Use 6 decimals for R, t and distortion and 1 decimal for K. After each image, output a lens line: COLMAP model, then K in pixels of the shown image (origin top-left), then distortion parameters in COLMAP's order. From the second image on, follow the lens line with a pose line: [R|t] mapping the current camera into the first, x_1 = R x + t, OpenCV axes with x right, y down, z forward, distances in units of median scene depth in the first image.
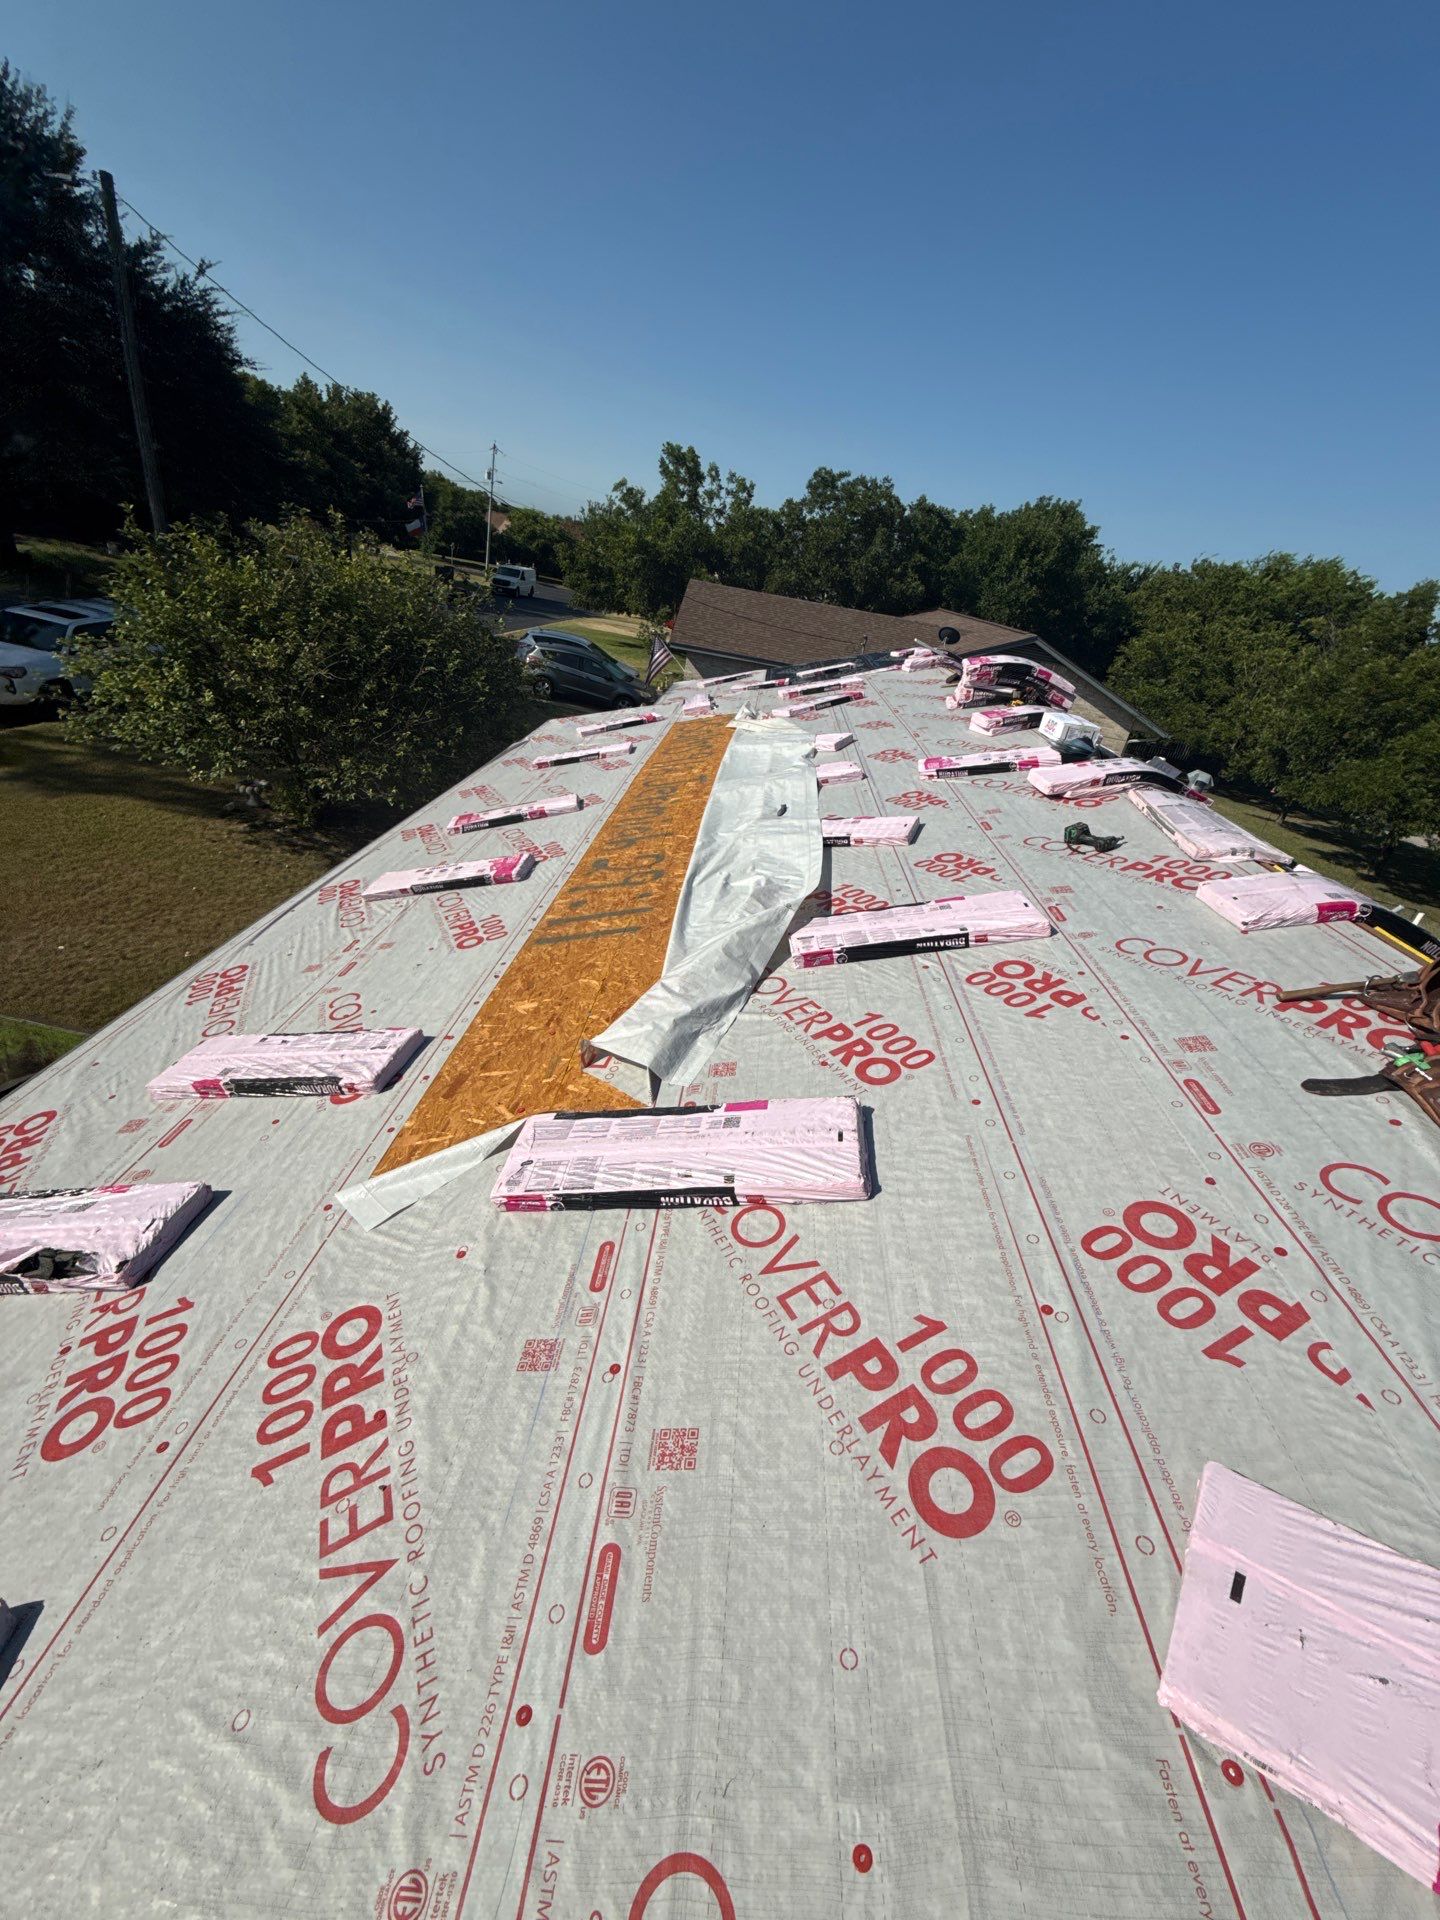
lens RADIAL K [[769.2, 0, 728.7], [0, 769.2, 955.9], [0, 0, 1]] dist [-0.011390, 0.000422]
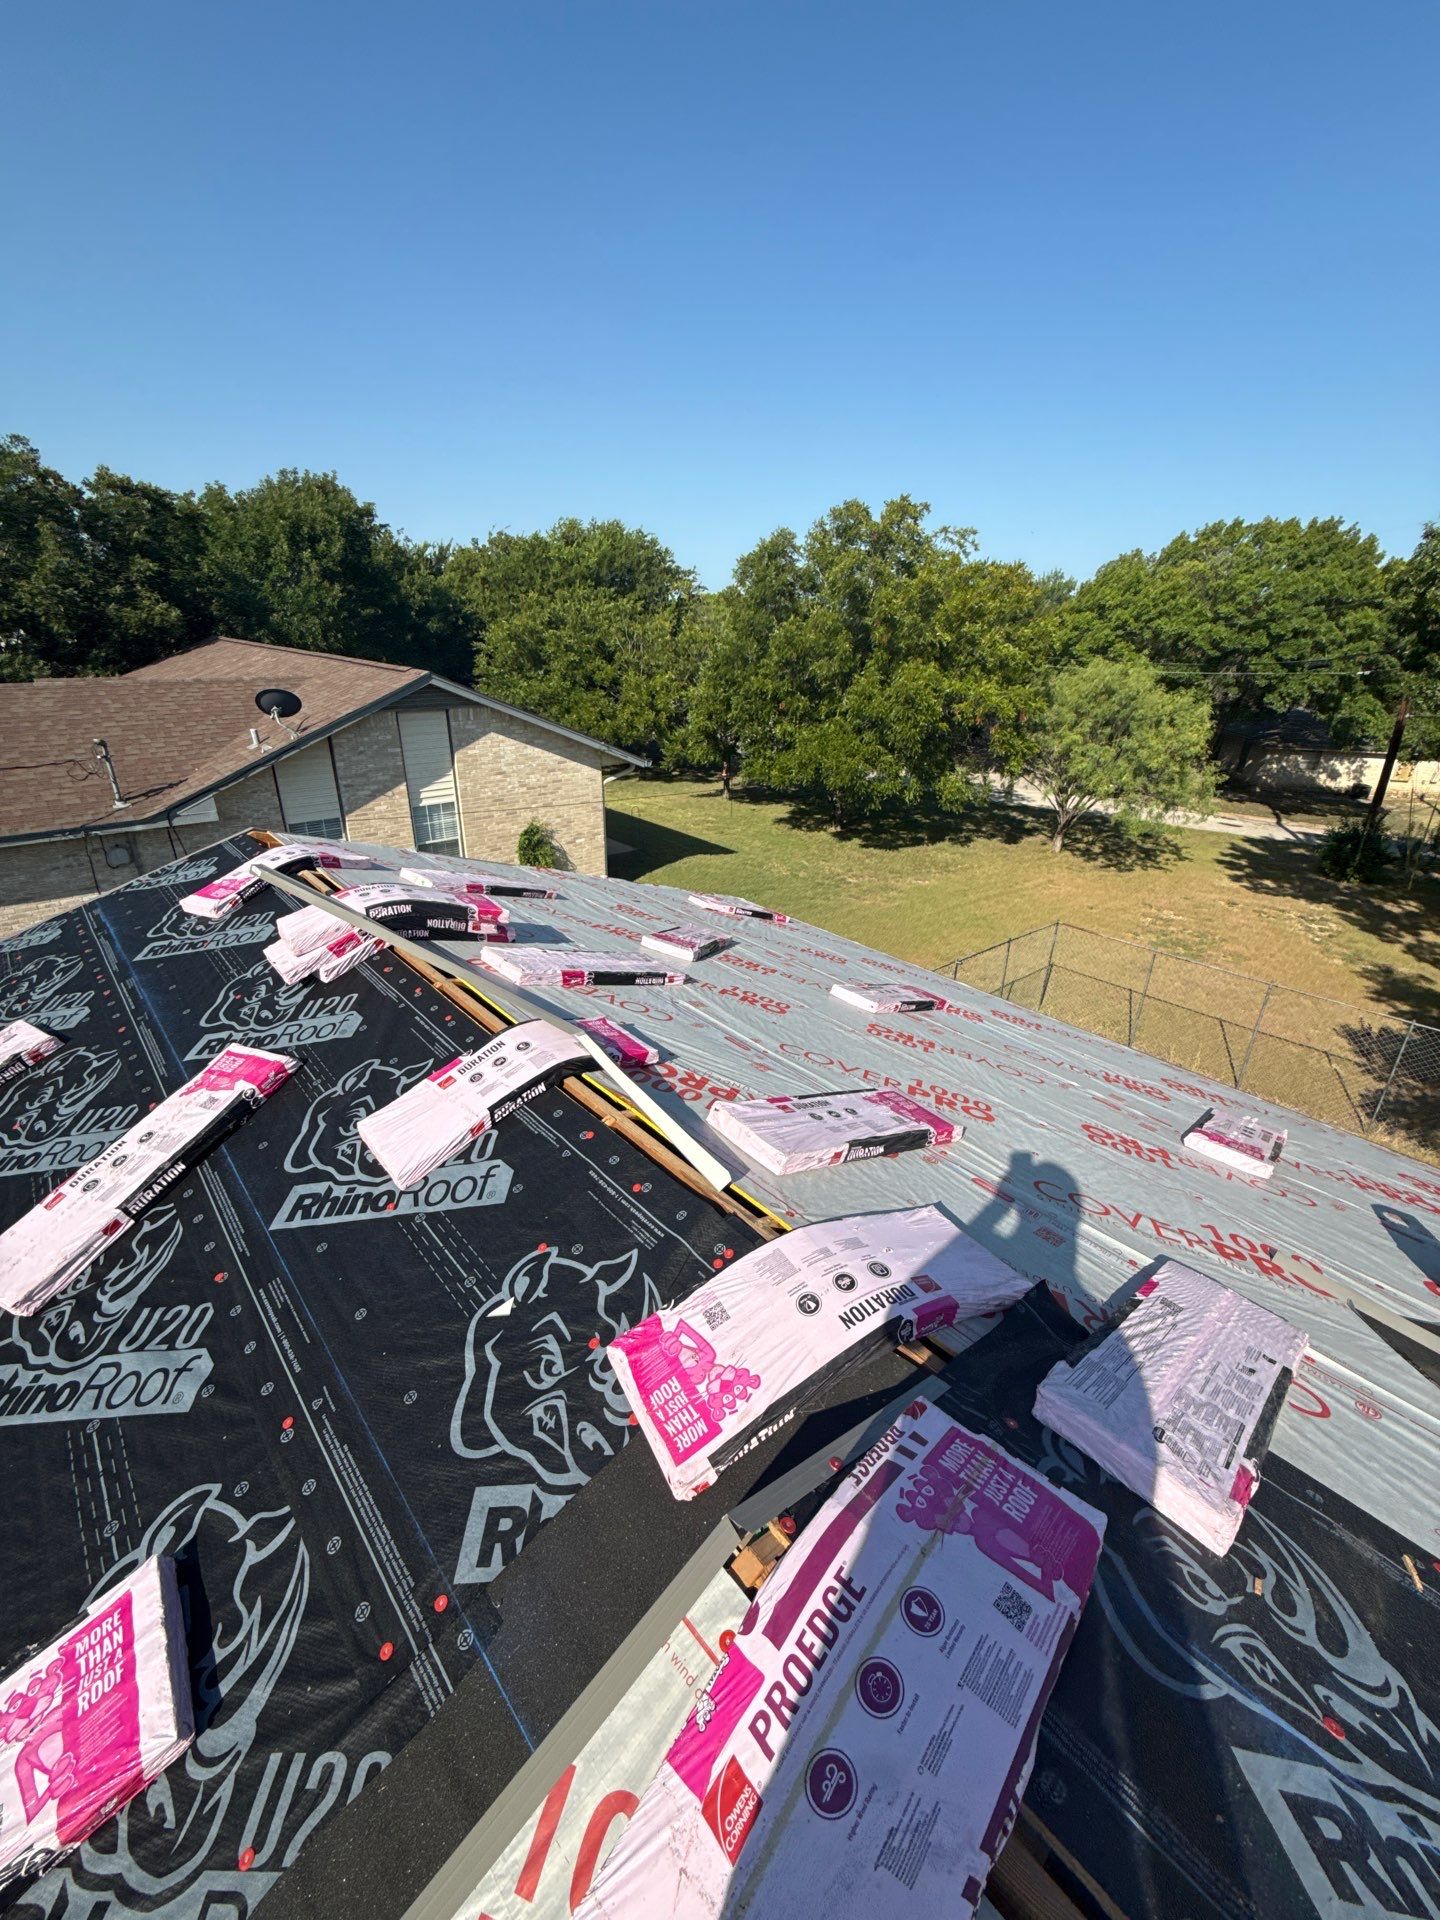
lens RADIAL K [[769.2, 0, 728.7], [0, 769.2, 955.9], [0, 0, 1]] dist [-0.011390, 0.000422]
pose [[0.683159, -0.407104, 0.606267, 0.055839], [0.396759, 0.903892, 0.159879, -0.118177], [-0.613087, 0.131319, 0.779025, 0.221770]]
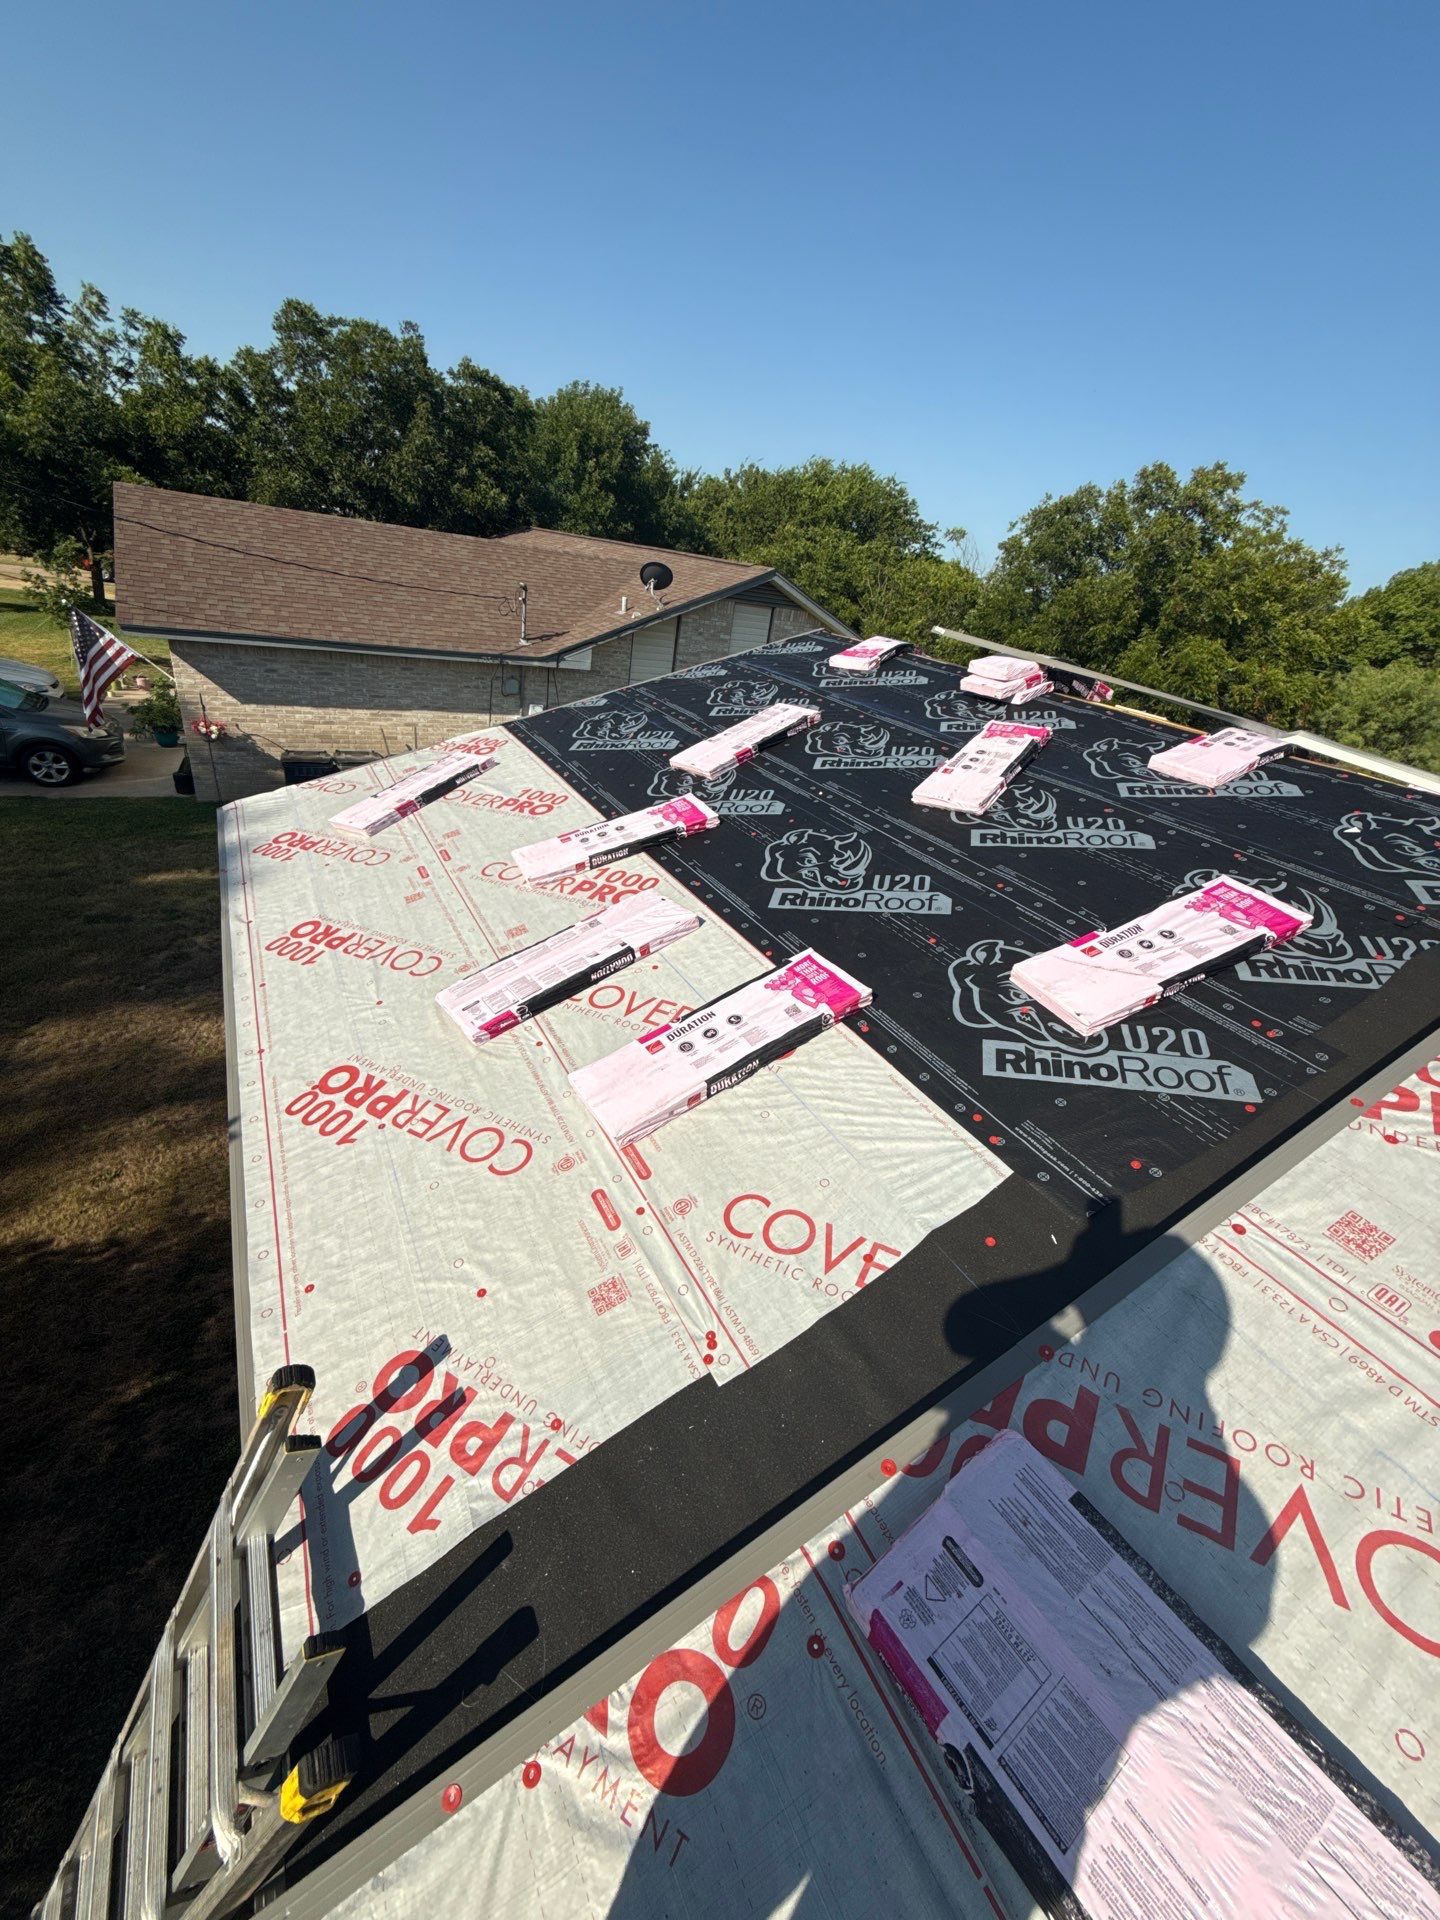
lens RADIAL K [[769.2, 0, 728.7], [0, 769.2, 955.9], [0, 0, 1]] dist [-0.011390, 0.000422]
pose [[0.836936, -0.278815, 0.470956, -0.018440], [0.233915, 0.960182, 0.152757, -0.111784], [-0.494794, -0.017684, 0.868830, 0.231956]]
